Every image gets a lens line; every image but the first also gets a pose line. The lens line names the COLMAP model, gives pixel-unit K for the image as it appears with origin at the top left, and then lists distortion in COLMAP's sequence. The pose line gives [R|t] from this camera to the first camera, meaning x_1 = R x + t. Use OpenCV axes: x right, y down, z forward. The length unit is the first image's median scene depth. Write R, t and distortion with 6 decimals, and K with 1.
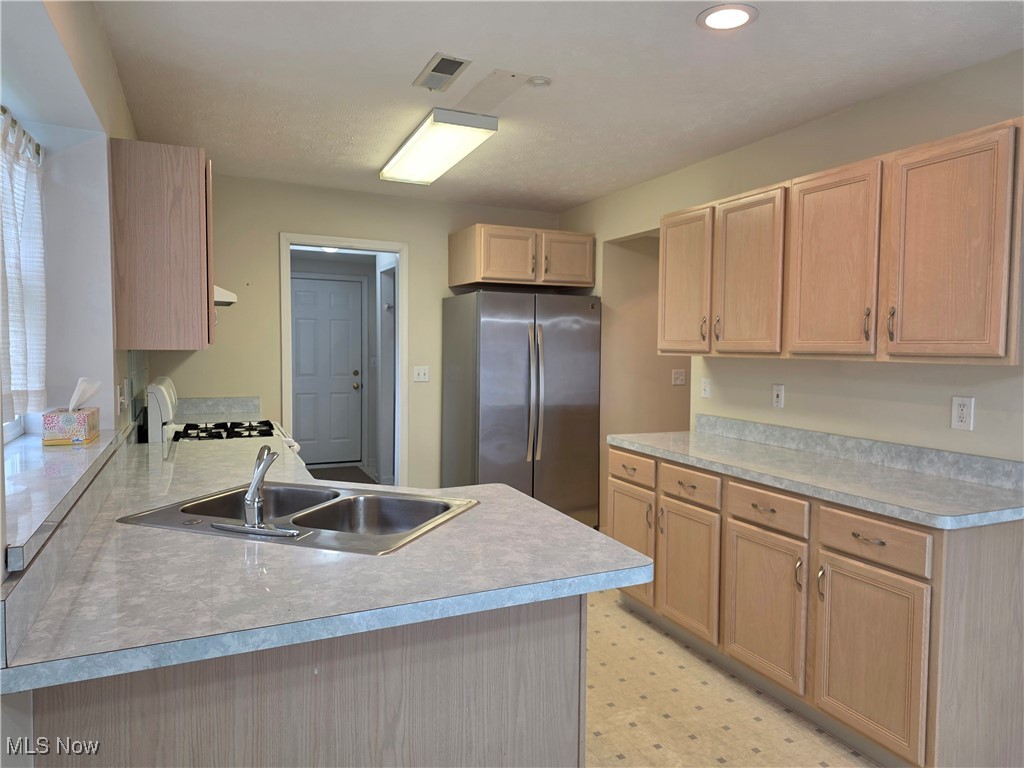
lens RADIAL K [[688.4, 0, 520.4], [0, 688.4, 379.9], [0, 0, 1]] dist [0.067628, -0.061409]
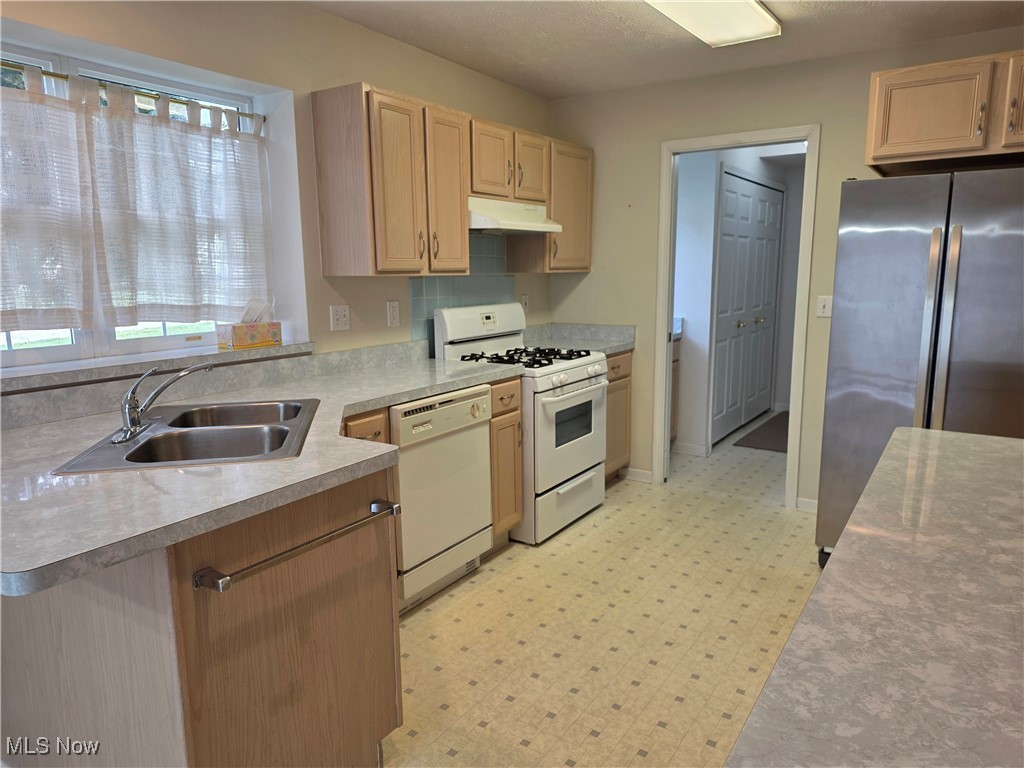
lens RADIAL K [[688.4, 0, 509.4], [0, 688.4, 383.1], [0, 0, 1]] dist [0.067628, -0.061409]
pose [[0.512770, 0.123868, -0.849543, 0.500252], [-0.031553, 0.991587, 0.125534, -0.016004], [0.857946, -0.037564, 0.512365, 0.521576]]
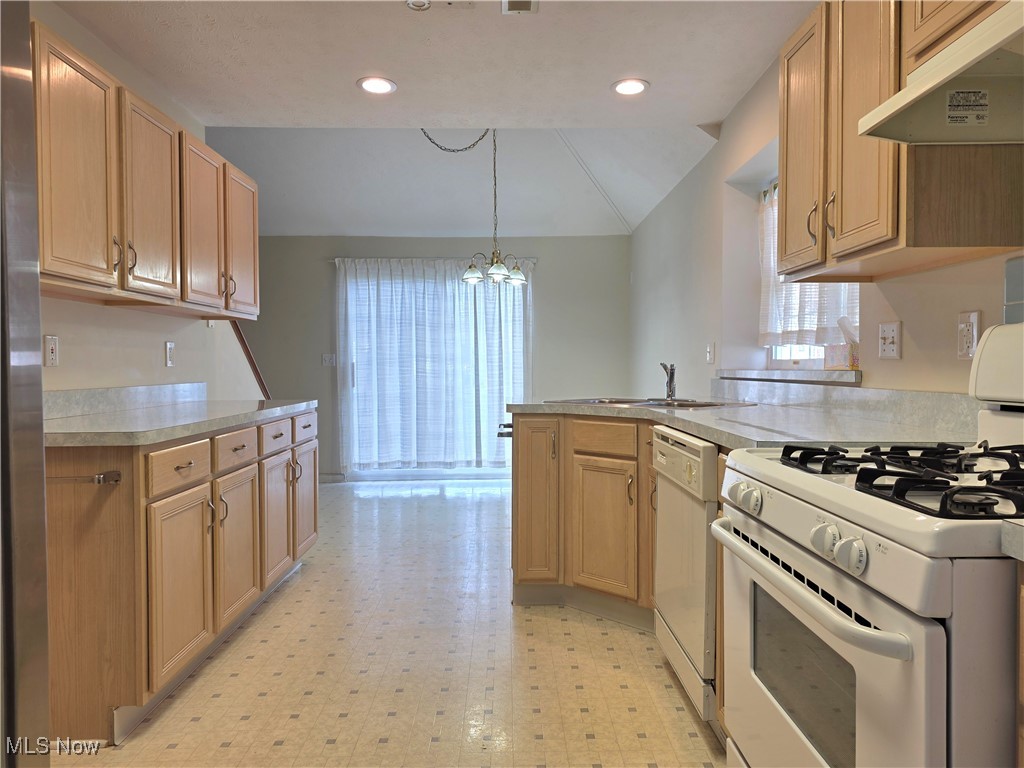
lens RADIAL K [[688.4, 0, 517.8], [0, 688.4, 379.5], [0, 0, 1]] dist [0.067628, -0.061409]
pose [[-0.912358, -0.017656, 0.409013, -0.419844], [0.014747, 0.997004, 0.075933, 0.003911], [-0.409128, 0.075310, -0.909364, 1.587229]]
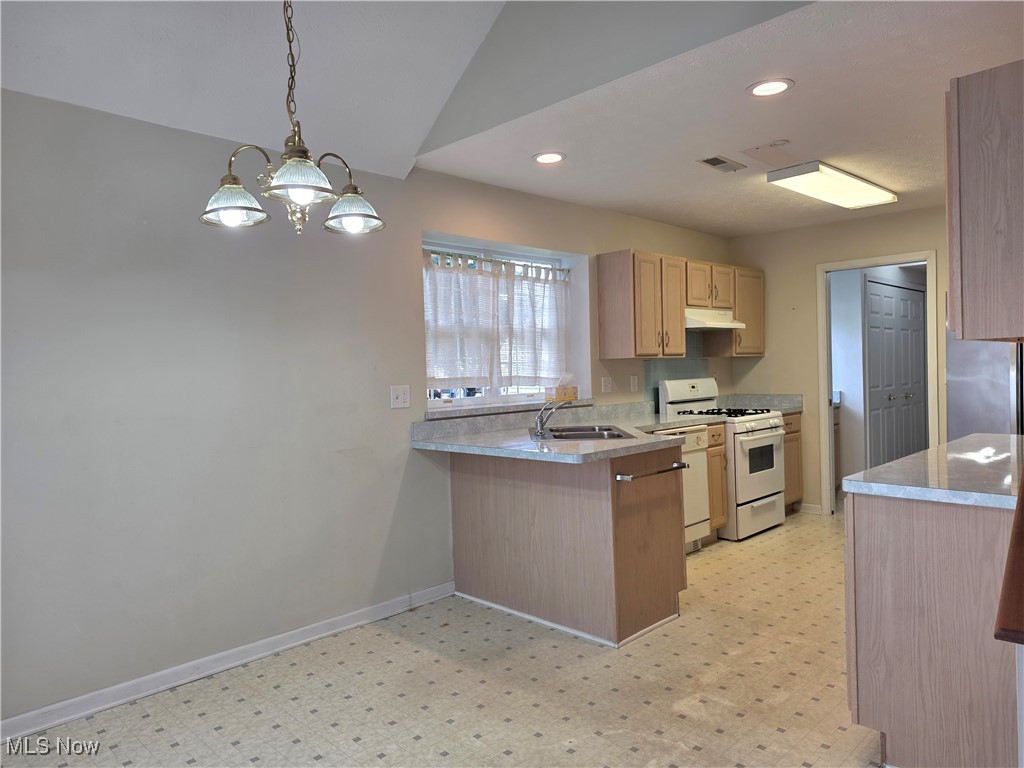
lens RADIAL K [[688.4, 0, 498.2], [0, 688.4, 381.0], [0, 0, 1]] dist [0.067628, -0.061409]
pose [[0.319741, -0.007146, -0.947478, 0.953914], [-0.020588, 0.999683, -0.014487, 0.042464], [0.947281, 0.024139, 0.319492, 0.077454]]
